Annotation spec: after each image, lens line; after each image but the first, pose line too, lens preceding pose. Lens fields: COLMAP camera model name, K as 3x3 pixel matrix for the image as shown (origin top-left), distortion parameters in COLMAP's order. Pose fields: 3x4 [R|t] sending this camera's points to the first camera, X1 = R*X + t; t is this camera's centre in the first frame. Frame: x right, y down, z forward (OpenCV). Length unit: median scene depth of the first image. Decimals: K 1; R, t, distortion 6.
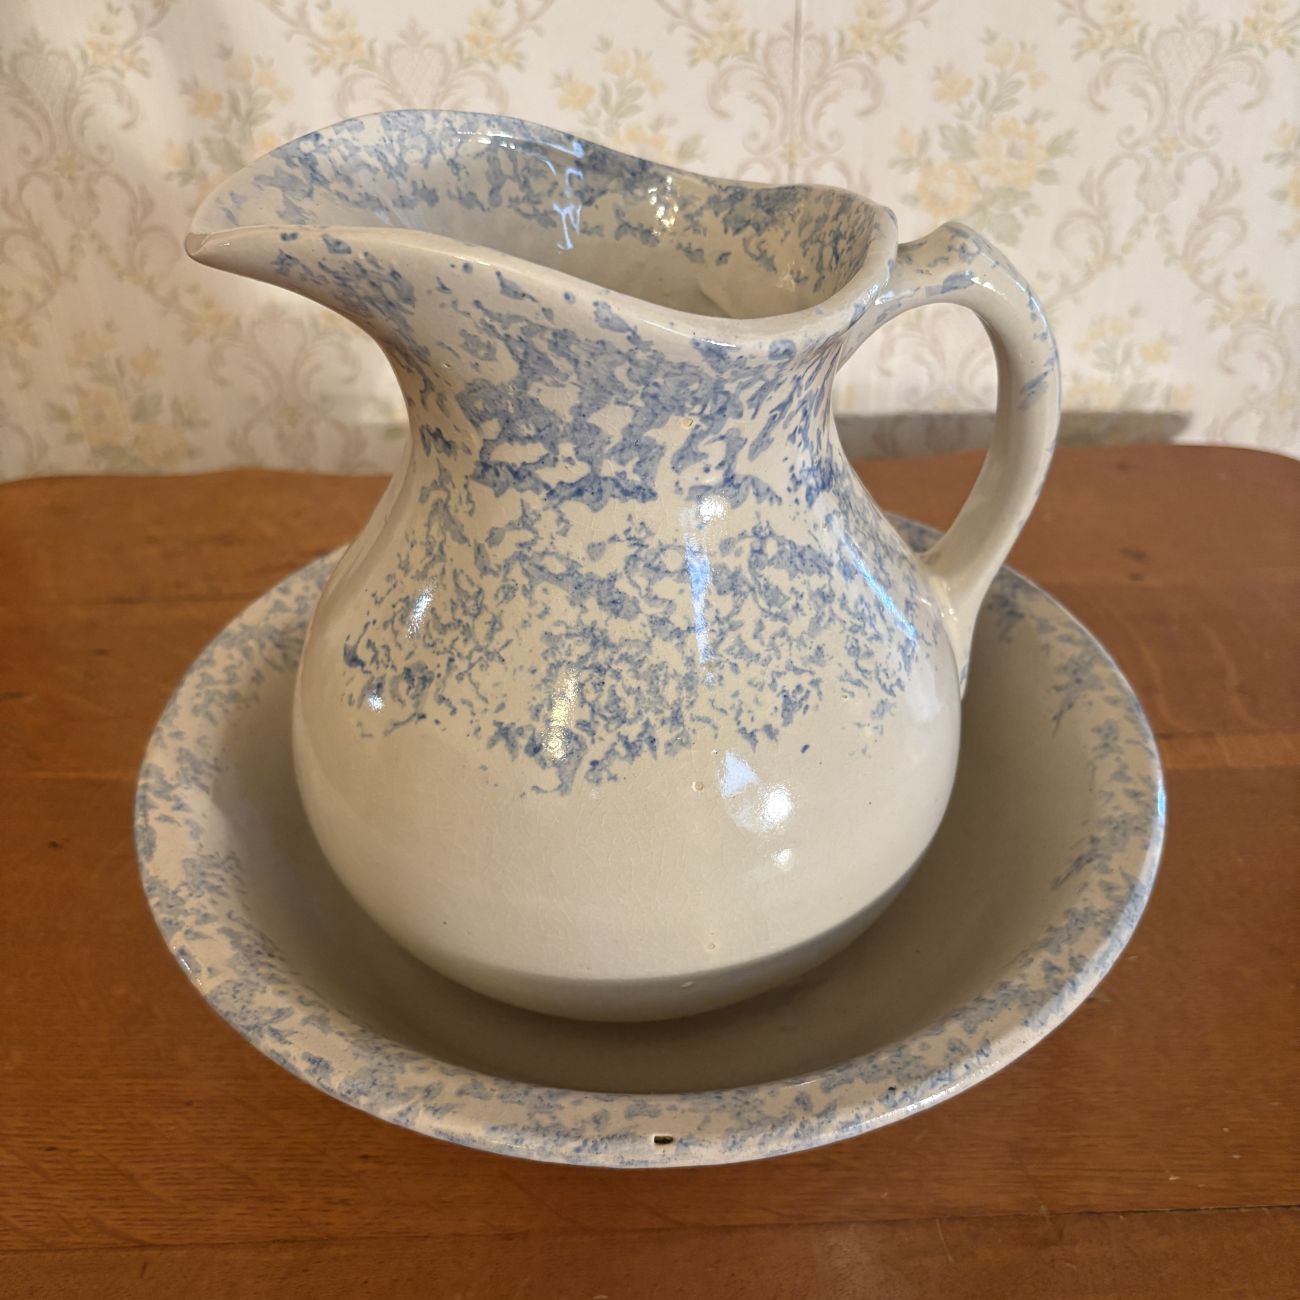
lens RADIAL K [[1291.4, 0, 643.3], [0, 1291.4, 649.3], [0, 0, 1]] dist [0.002252, -0.001882]
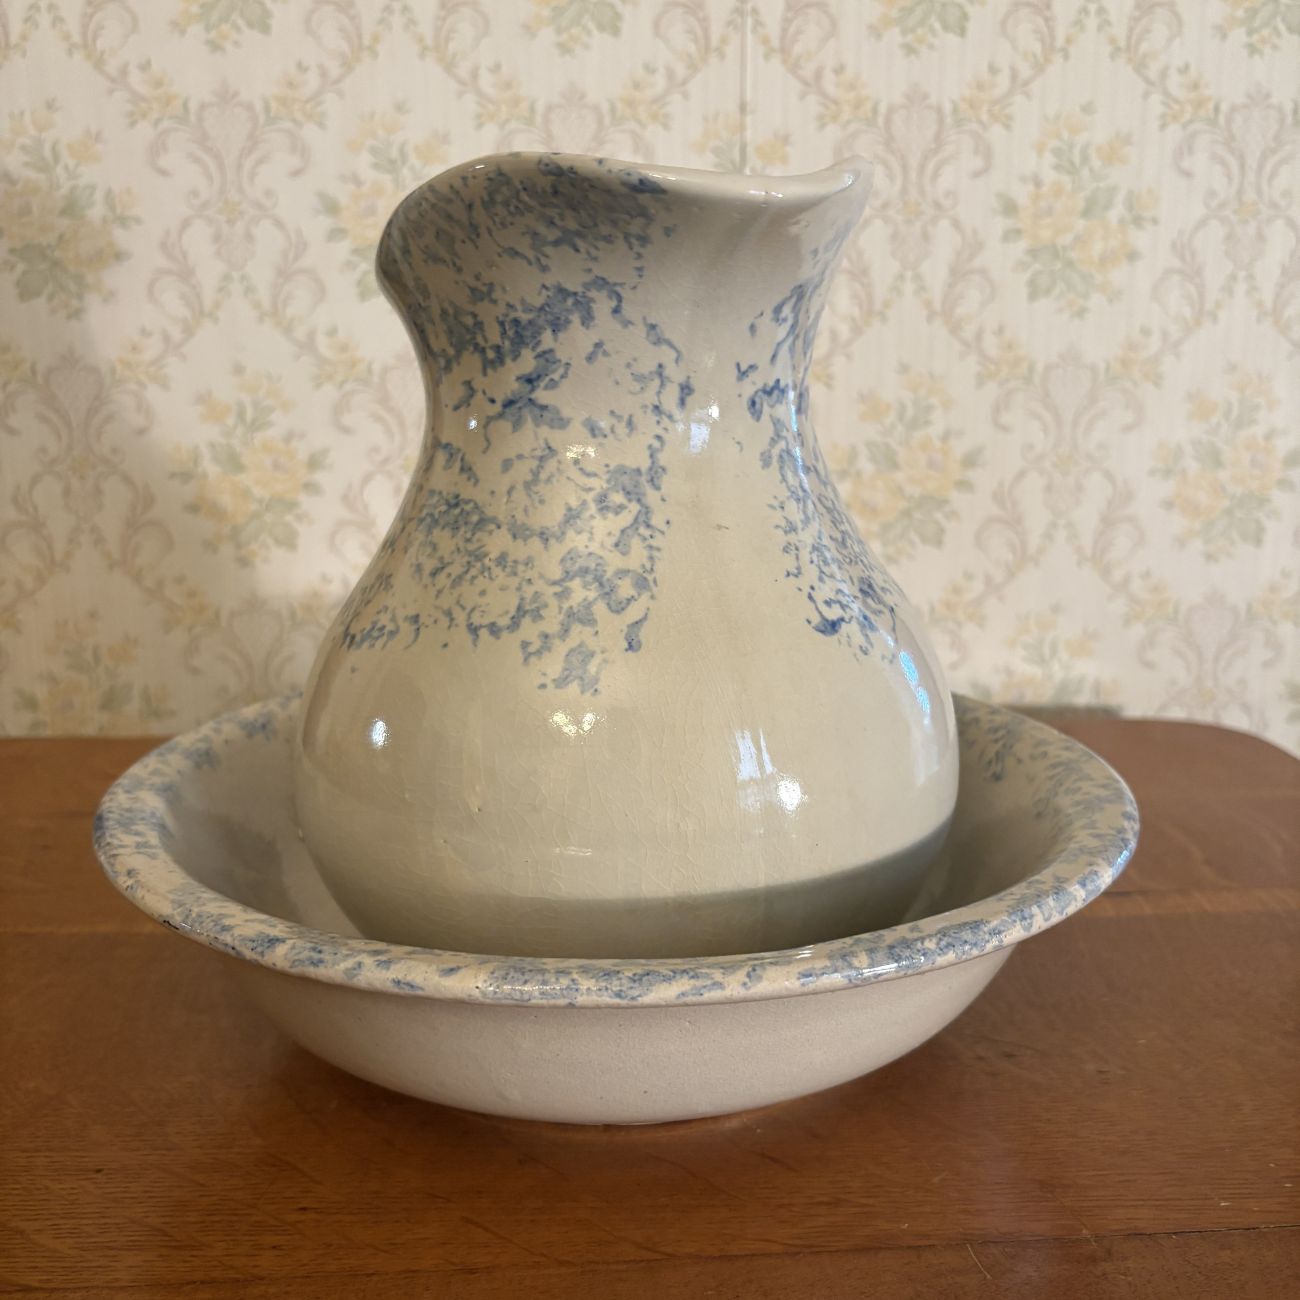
lens RADIAL K [[1290.5, 0, 650.0], [0, 1290.5, 650.0], [0, 0, 1]] dist [-0.011461, 0.007829]
pose [[0.998702, 0.010597, 0.049810, -0.037894], [0.009212, 0.924384, -0.381351, 0.457149], [-0.050085, 0.381315, 0.923087, 0.067705]]
